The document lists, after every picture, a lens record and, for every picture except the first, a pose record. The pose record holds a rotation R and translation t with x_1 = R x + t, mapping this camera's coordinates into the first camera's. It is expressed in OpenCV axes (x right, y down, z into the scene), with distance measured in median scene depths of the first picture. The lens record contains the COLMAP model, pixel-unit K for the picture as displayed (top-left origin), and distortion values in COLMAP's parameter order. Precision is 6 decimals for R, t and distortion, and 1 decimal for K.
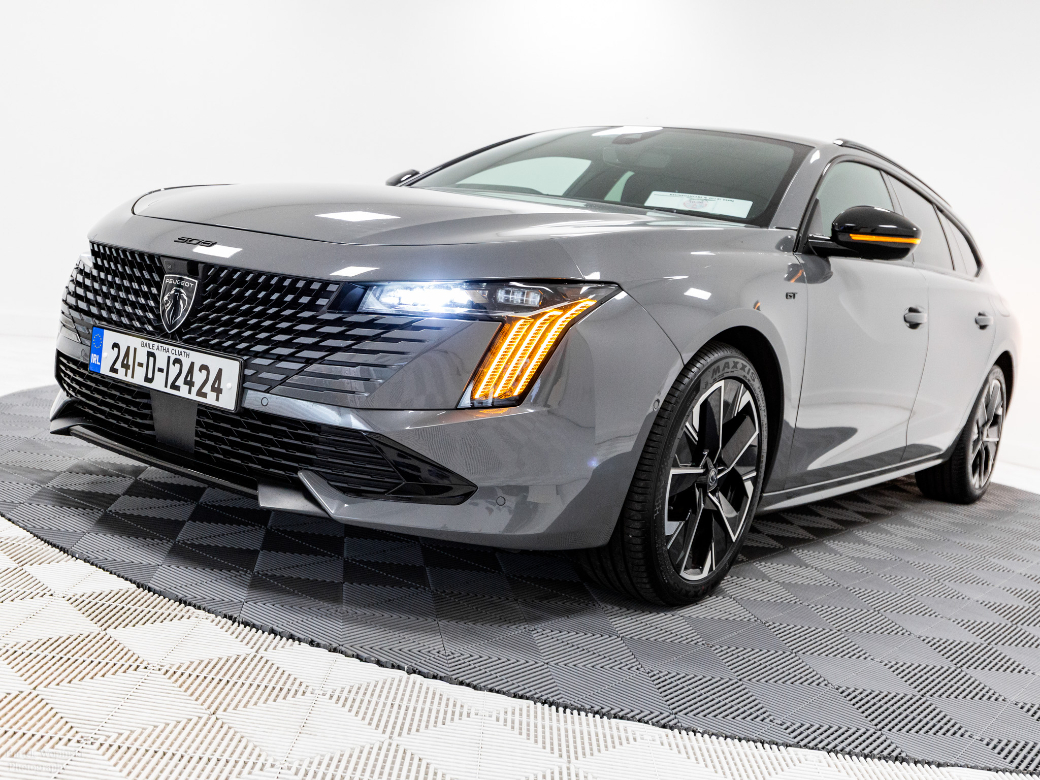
lens RADIAL K [[976.3, 0, 520.0], [0, 976.3, 390.0], [0, 0, 1]] dist [-0.008076, -0.002234]
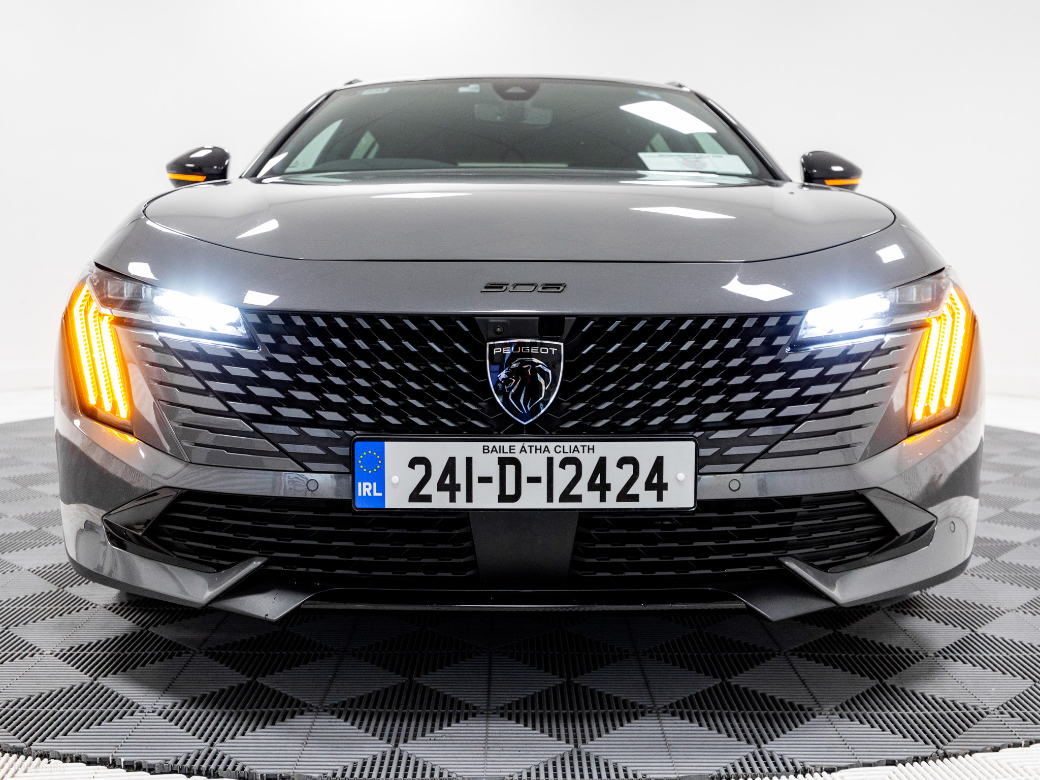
lens RADIAL K [[1037.7, 0, 520.0], [0, 1037.7, 390.0], [0, 0, 1]] dist [0.007268, 0.024077]
pose [[0.834260, -0.203595, 0.512406, -0.748975], [0.179980, 0.978979, 0.095951, -0.156760], [-0.521170, 0.012175, 0.853366, 0.380898]]
